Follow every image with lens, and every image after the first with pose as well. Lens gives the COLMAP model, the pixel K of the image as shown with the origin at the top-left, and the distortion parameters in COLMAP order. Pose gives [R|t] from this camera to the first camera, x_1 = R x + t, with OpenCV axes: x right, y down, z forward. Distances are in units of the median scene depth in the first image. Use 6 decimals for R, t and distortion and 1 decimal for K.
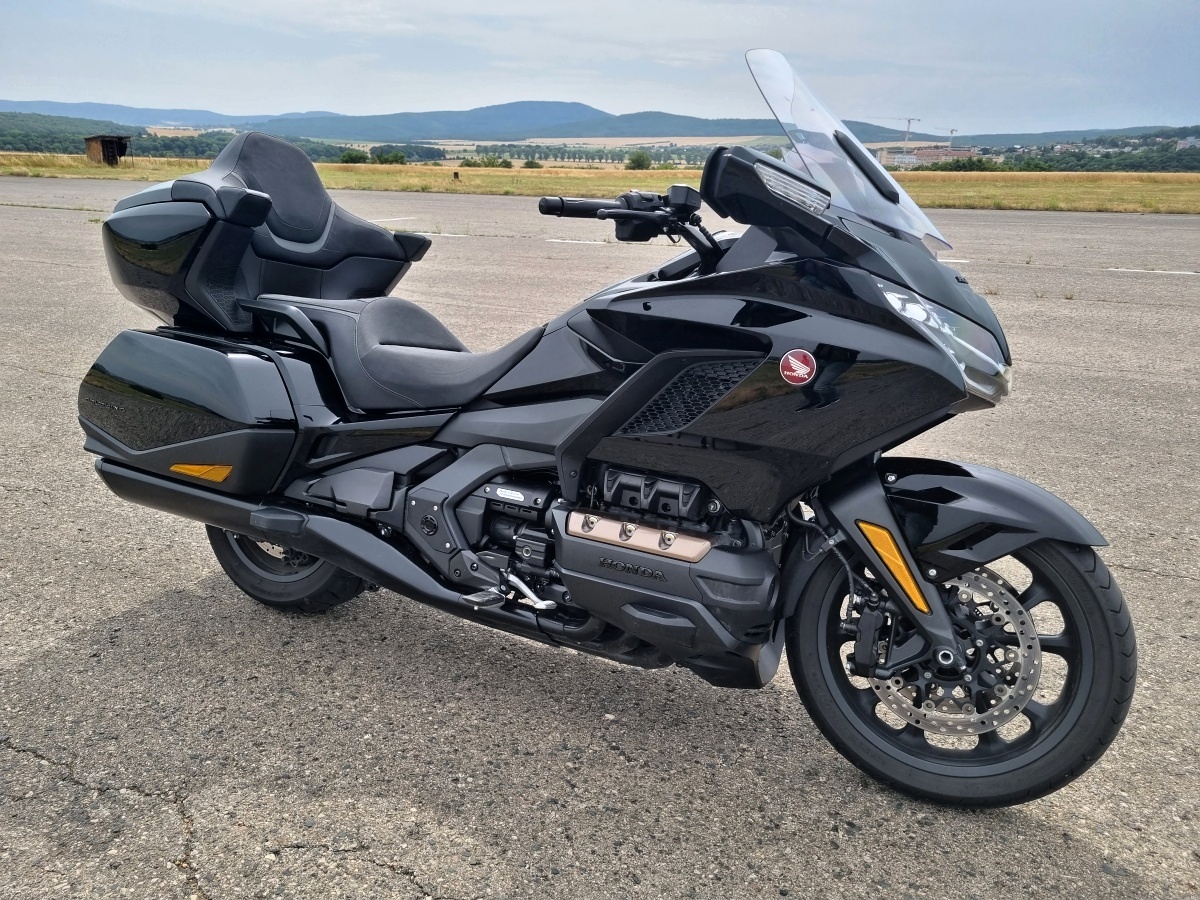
lens RADIAL K [[908.3, 0, 600.8], [0, 908.3, 441.0], [0, 0, 1]] dist [0.056896, -0.046047]
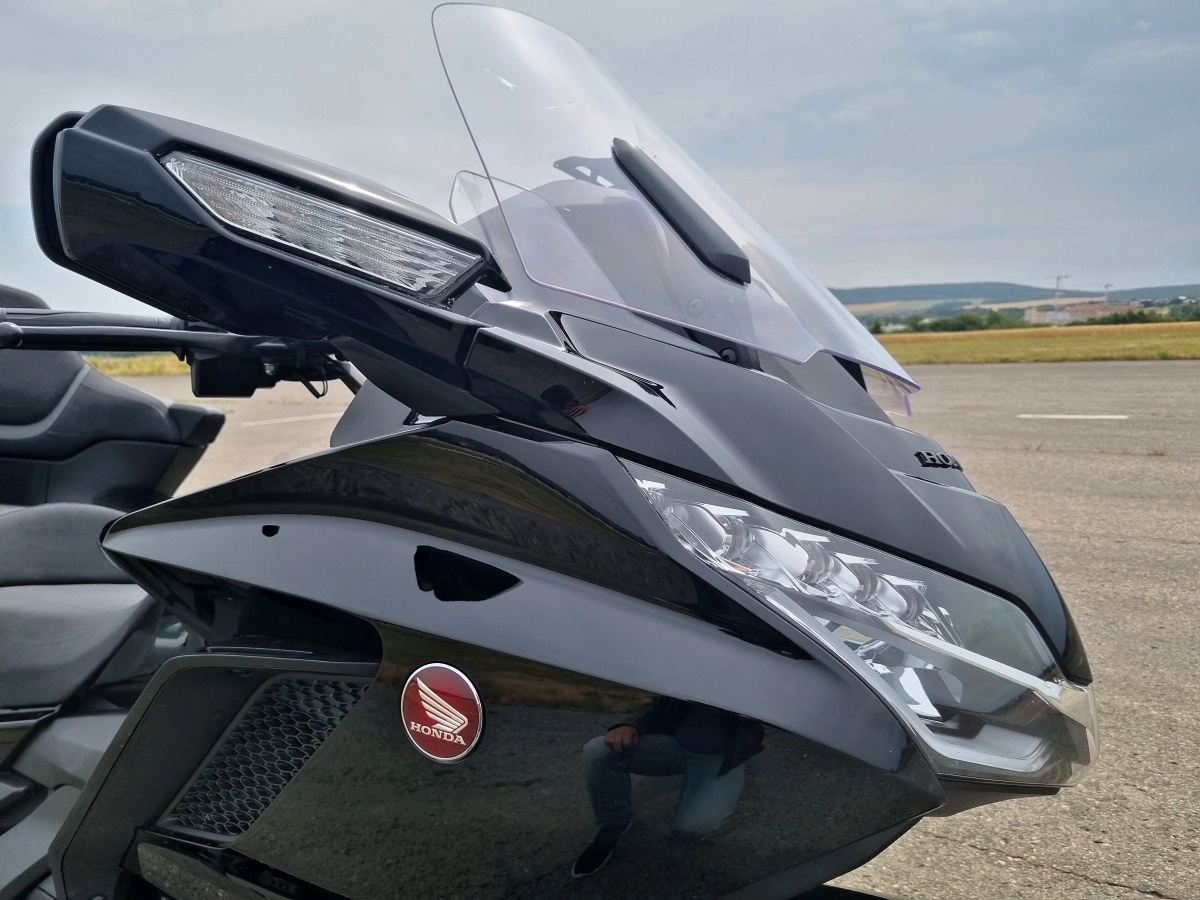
lens RADIAL K [[908.3, 0, 596.5], [0, 908.3, 446.9], [0, 0, 1]] dist [0.056896, -0.046047]
pose [[0.986791, -0.031084, -0.158988, 0.259374], [0.002408, 0.984125, -0.177462, -0.092166], [0.161980, 0.174736, 0.971200, 0.487343]]
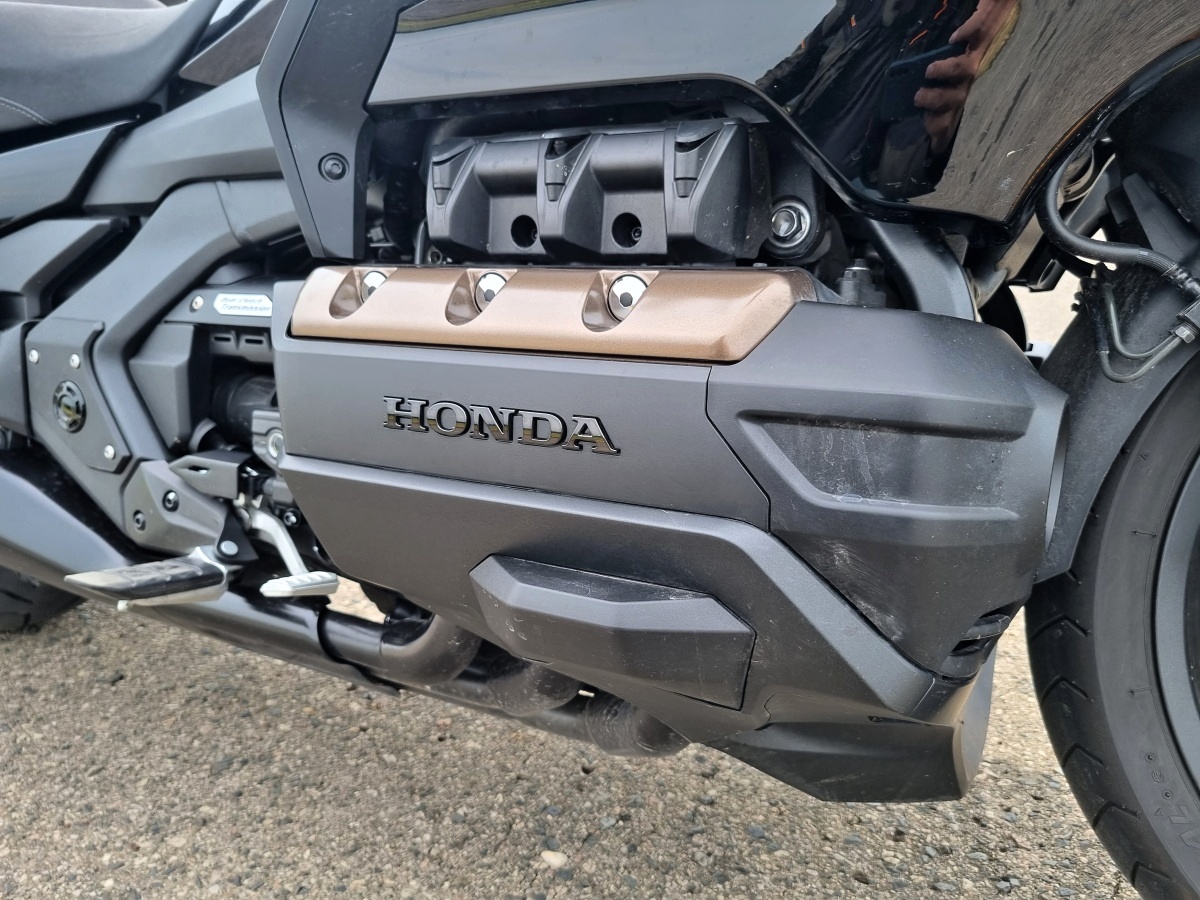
lens RADIAL K [[908.3, 0, 597.0], [0, 908.3, 455.0], [0, 0, 1]] dist [0.056896, -0.046047]
pose [[0.995695, -0.066065, -0.065009, 0.065576], [0.067376, 0.997562, 0.018183, 0.120093], [0.063649, -0.022485, 0.997719, 0.602186]]
